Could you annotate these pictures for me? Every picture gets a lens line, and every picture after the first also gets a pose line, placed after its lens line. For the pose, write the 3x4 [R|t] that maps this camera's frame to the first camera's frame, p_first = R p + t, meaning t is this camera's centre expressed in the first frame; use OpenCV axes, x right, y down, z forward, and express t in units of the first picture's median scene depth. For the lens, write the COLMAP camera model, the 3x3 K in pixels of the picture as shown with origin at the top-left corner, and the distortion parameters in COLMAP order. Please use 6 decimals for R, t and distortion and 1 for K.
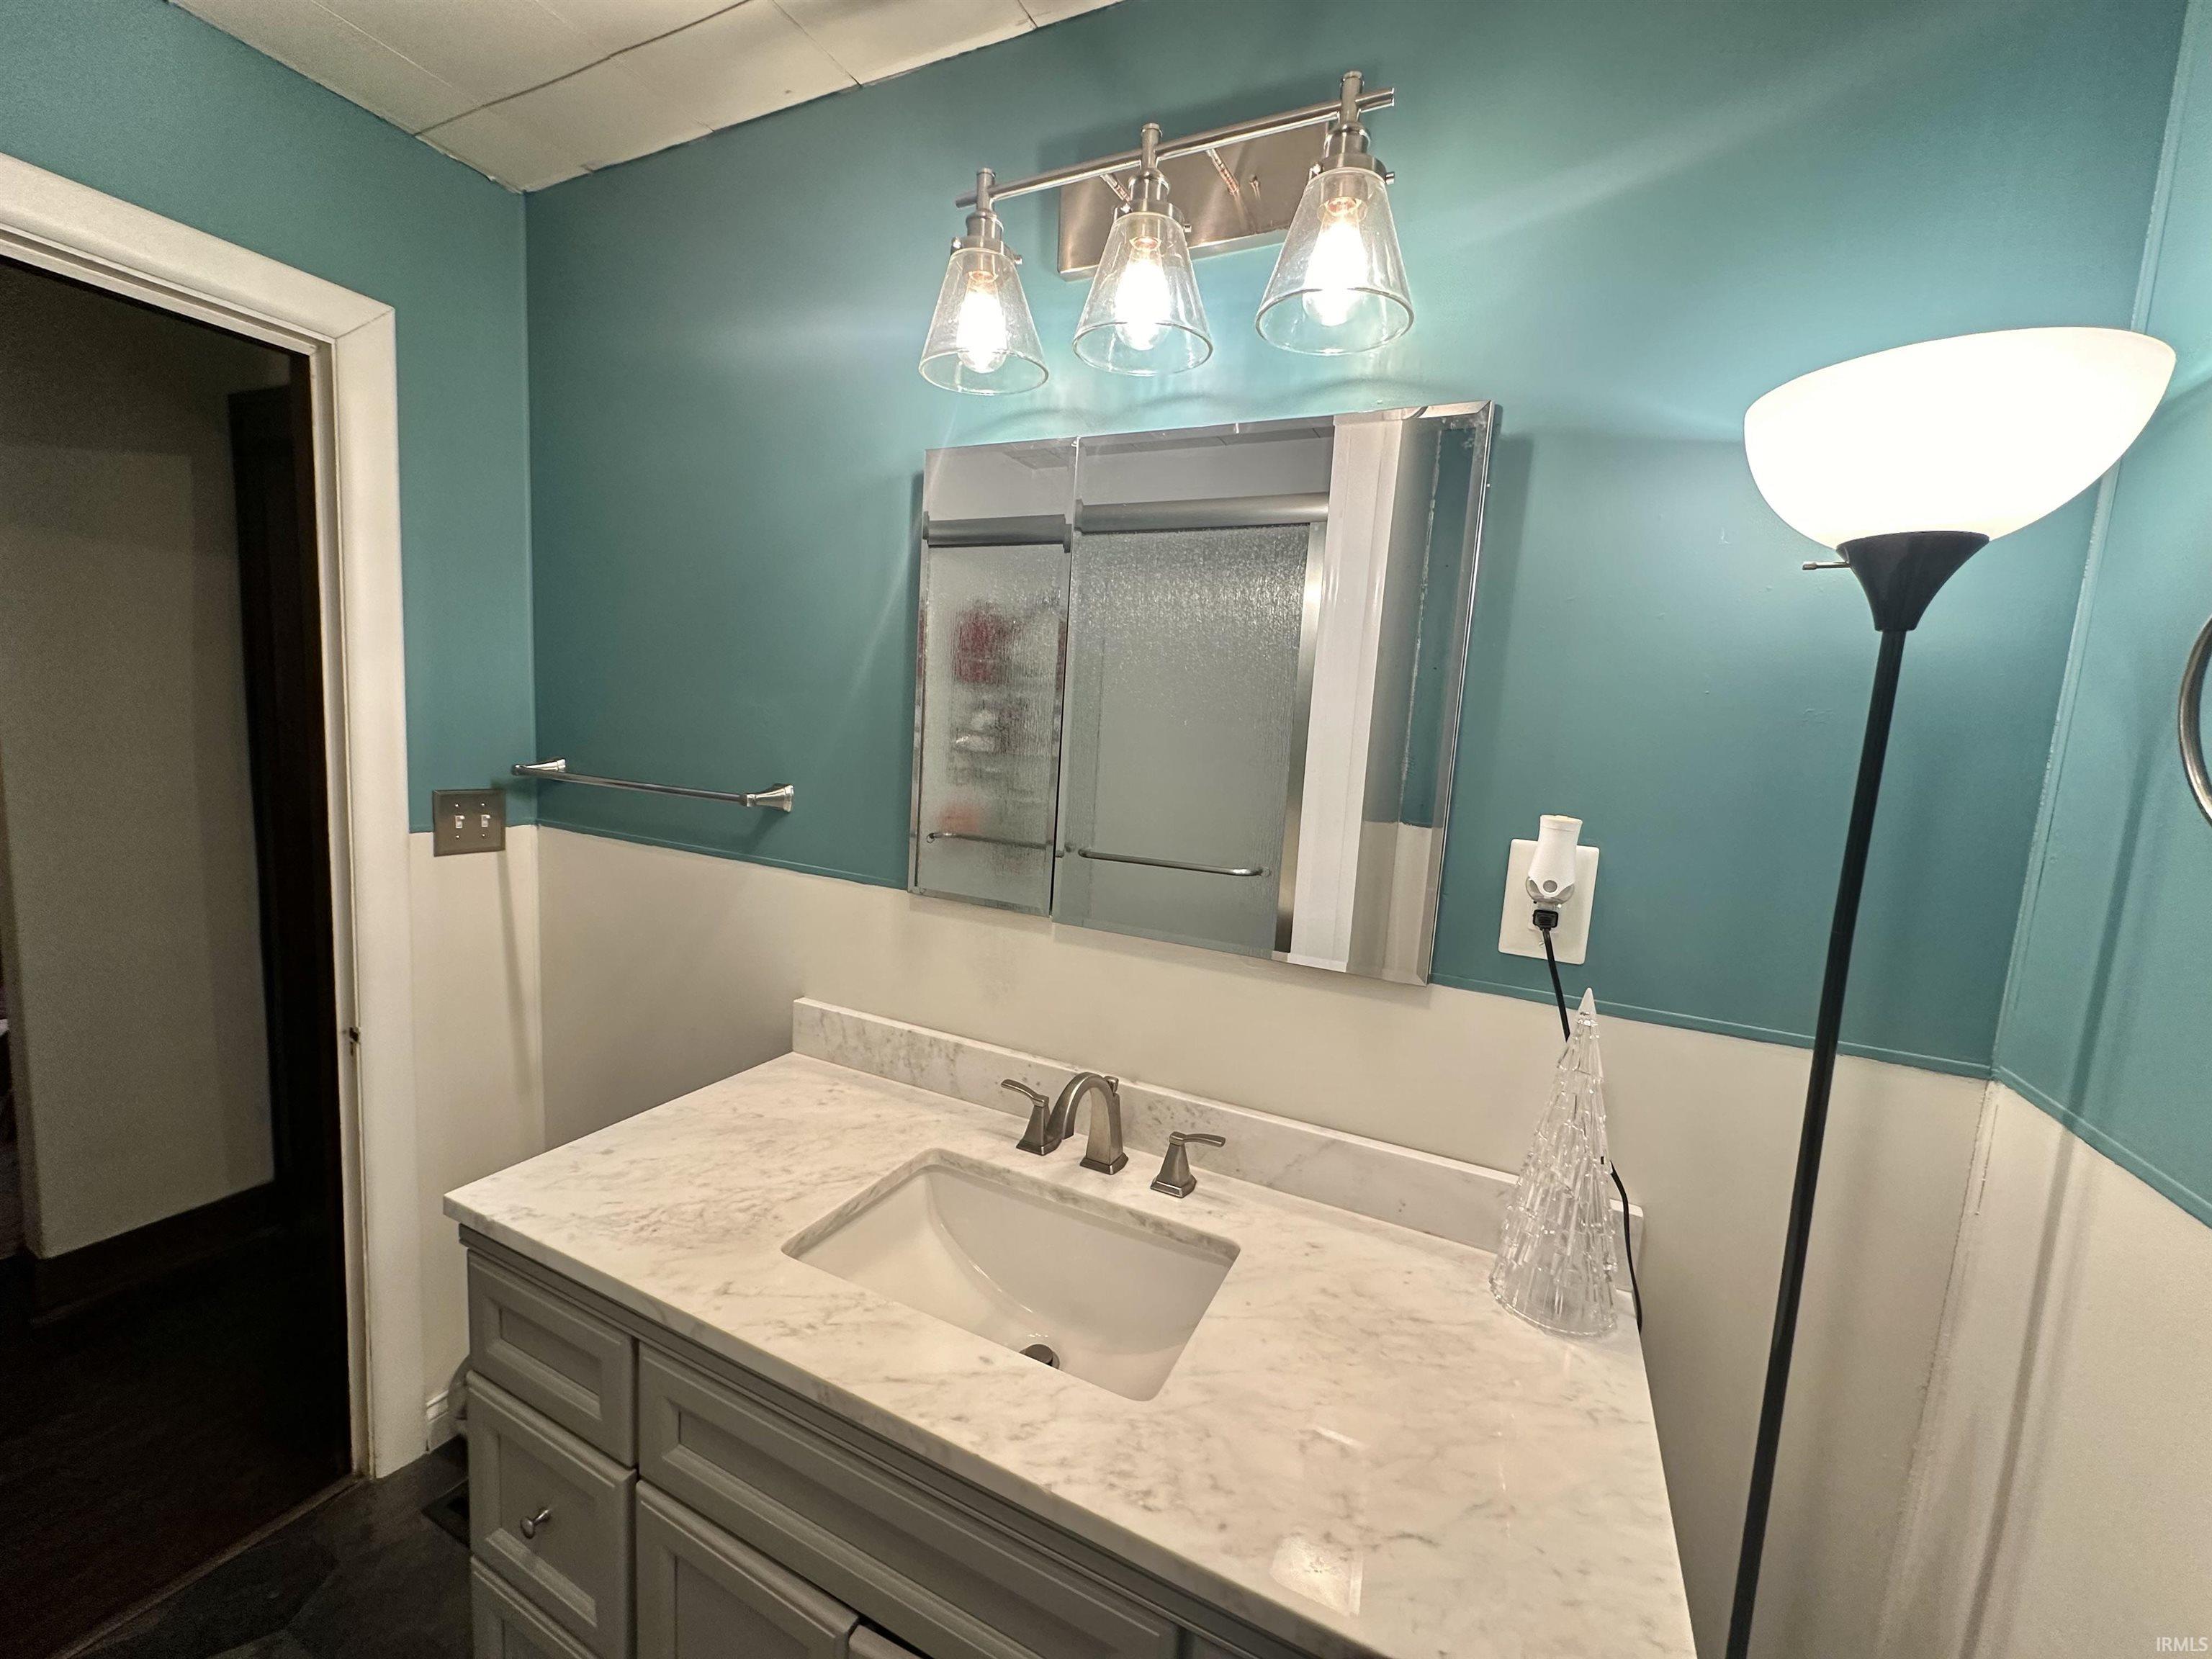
lens RADIAL K [[880.5, 0, 1094.5], [0, 880.5, 826.3], [0, 0, 1]] dist [-0.002651, 0.000162]
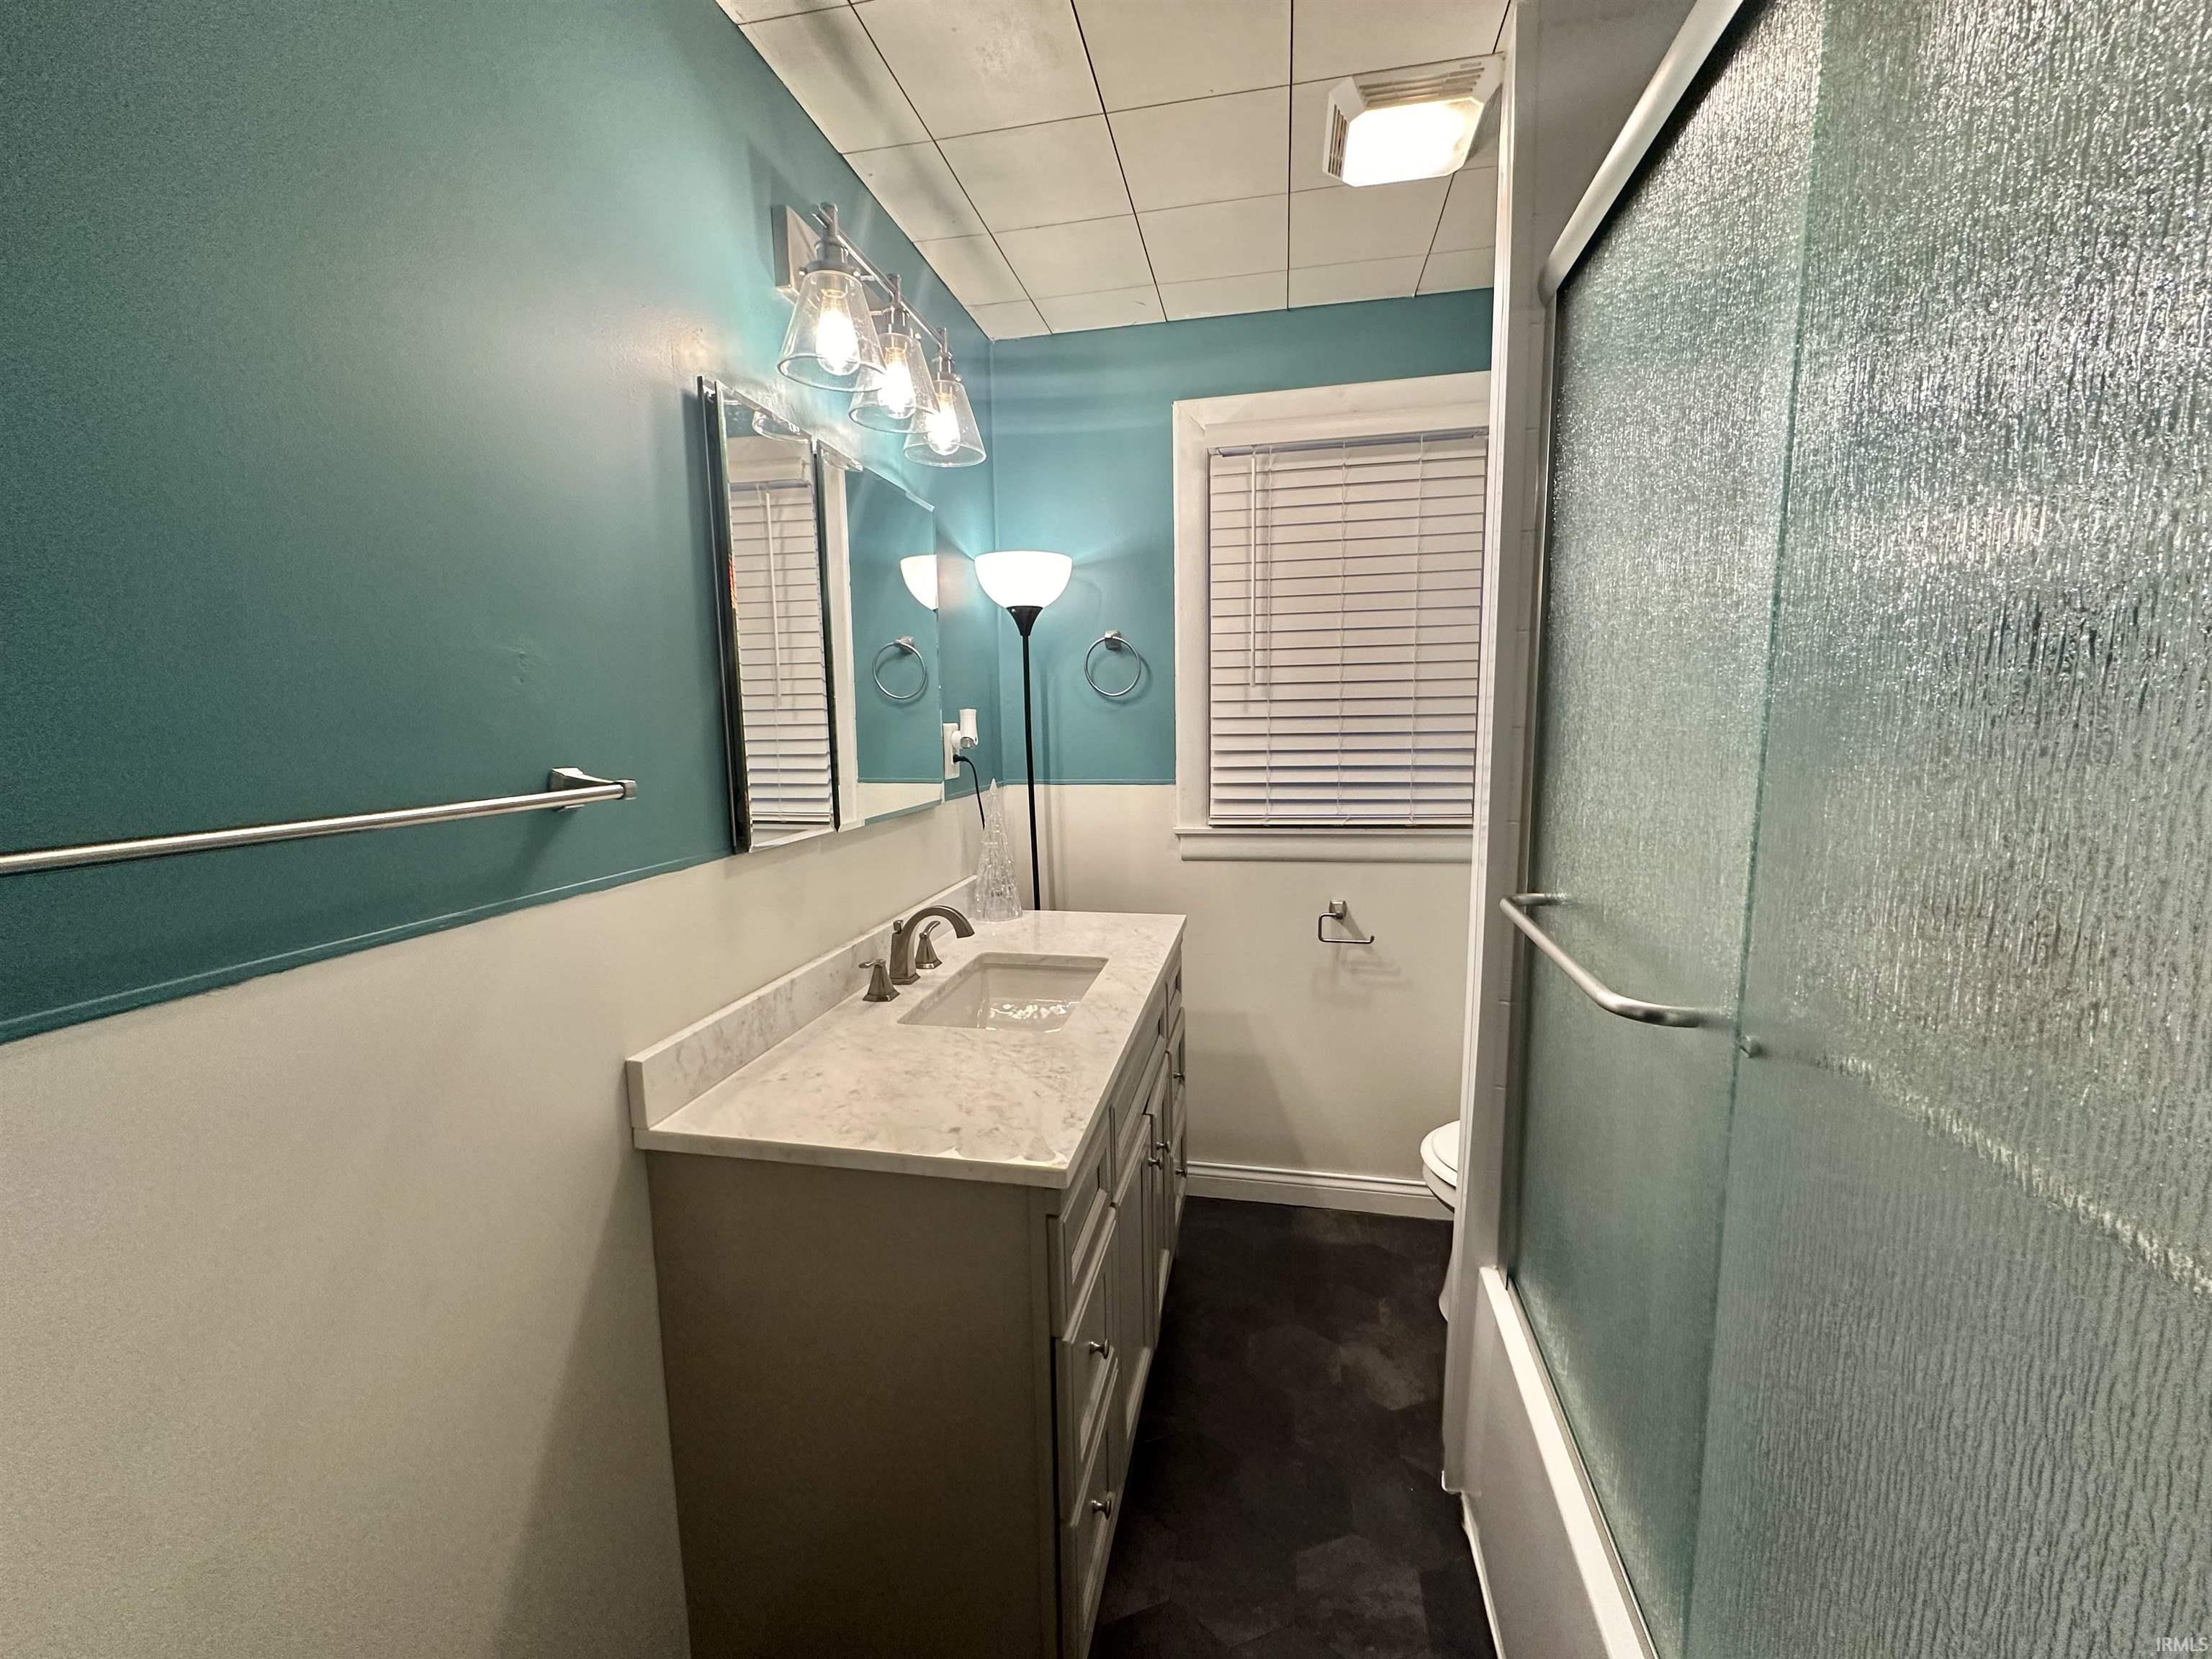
lens RADIAL K [[880.5, 0, 1099.0], [0, 880.5, 833.1], [0, 0, 1]] dist [-0.002651, 0.000162]
pose [[-0.248960, -0.182633, 0.951138, -1.262249], [0.121049, 0.968491, 0.217650, -0.111264], [-0.960919, 0.169320, -0.219008, 0.882910]]
